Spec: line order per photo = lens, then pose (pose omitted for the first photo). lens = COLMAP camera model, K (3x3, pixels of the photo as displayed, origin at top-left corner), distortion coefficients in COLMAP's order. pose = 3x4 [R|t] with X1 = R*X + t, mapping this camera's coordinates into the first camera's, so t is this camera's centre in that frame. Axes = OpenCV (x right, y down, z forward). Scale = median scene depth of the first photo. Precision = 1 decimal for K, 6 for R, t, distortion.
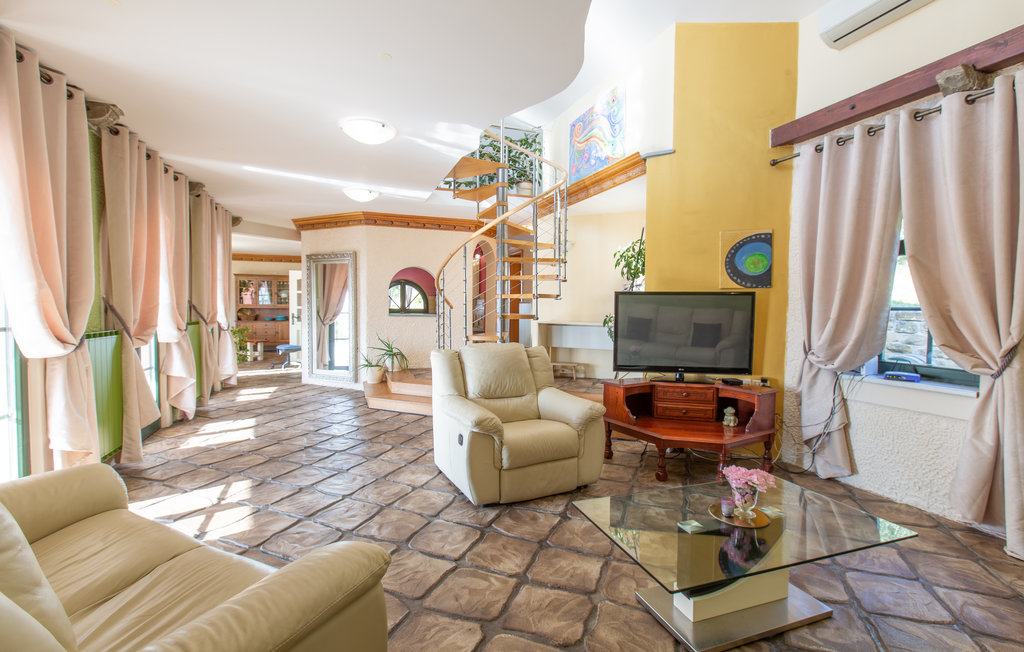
lens RADIAL K [[456.6, 0, 509.6], [0, 456.6, 321.4], [0, 0, 1]] dist [0.004862, 0.000311]
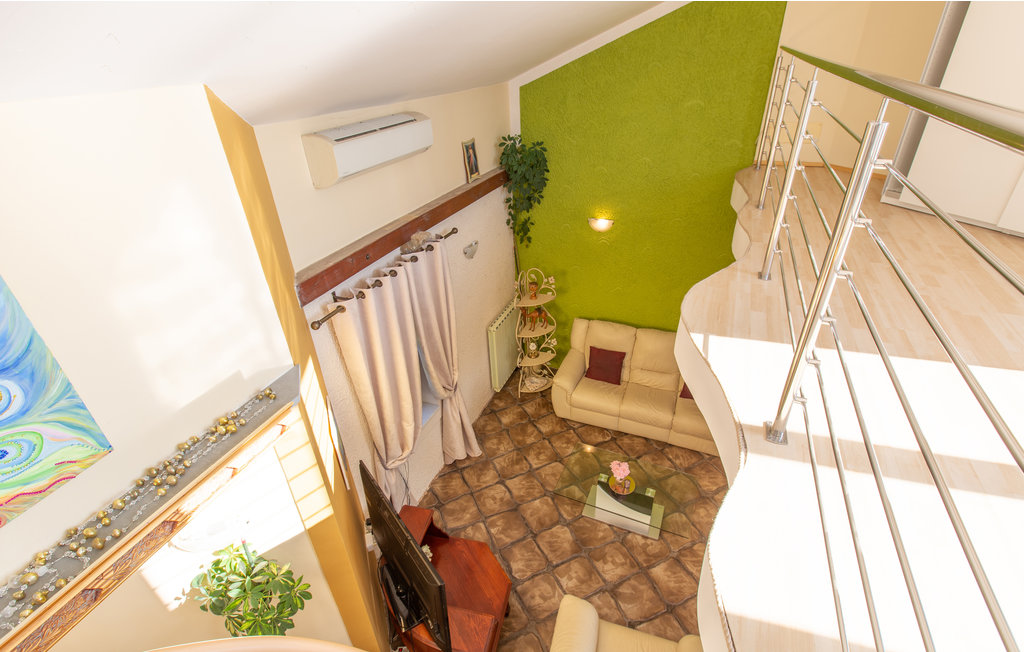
lens RADIAL K [[478.3, 0, 514.4], [0, 478.3, 319.9], [0, 0, 1]] dist [-0.000725, -0.000028]
pose [[-0.724770, -0.324453, 0.607815, -0.126640], [0.056626, 0.851147, 0.521865, -0.738253], [-0.686660, 0.412649, -0.598513, 1.236370]]
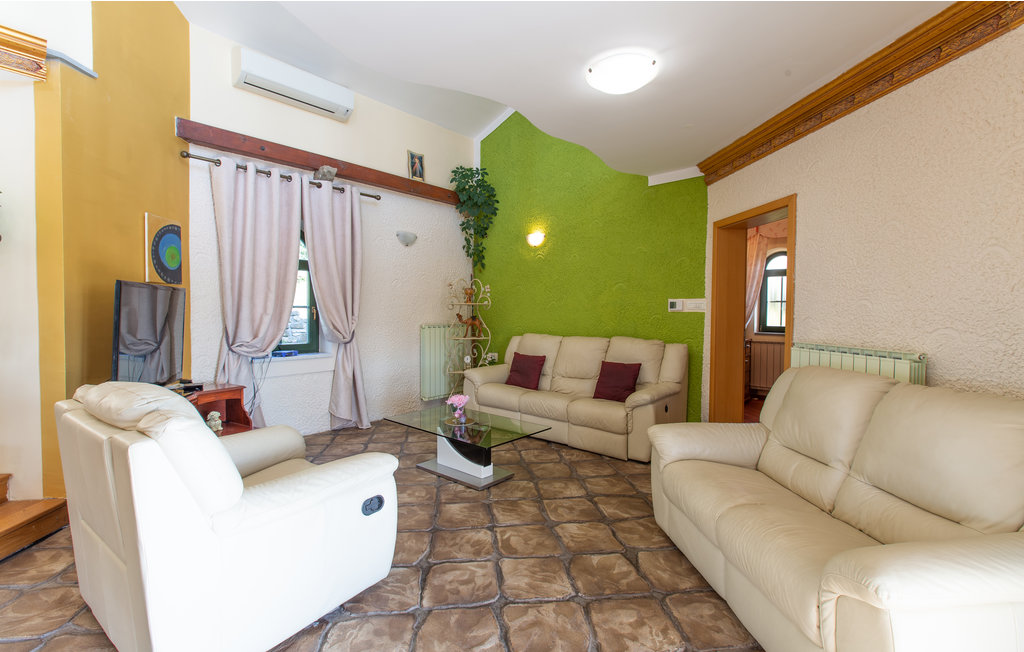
lens RADIAL K [[456.6, 0, 509.6], [0, 456.6, 321.4], [0, 0, 1]] dist [0.004862, 0.000311]
pose [[-0.487956, -0.032088, 0.872278, -0.605436], [0.022653, 0.998522, 0.049404, -0.028733], [-0.872574, 0.043866, -0.486508, 0.885331]]
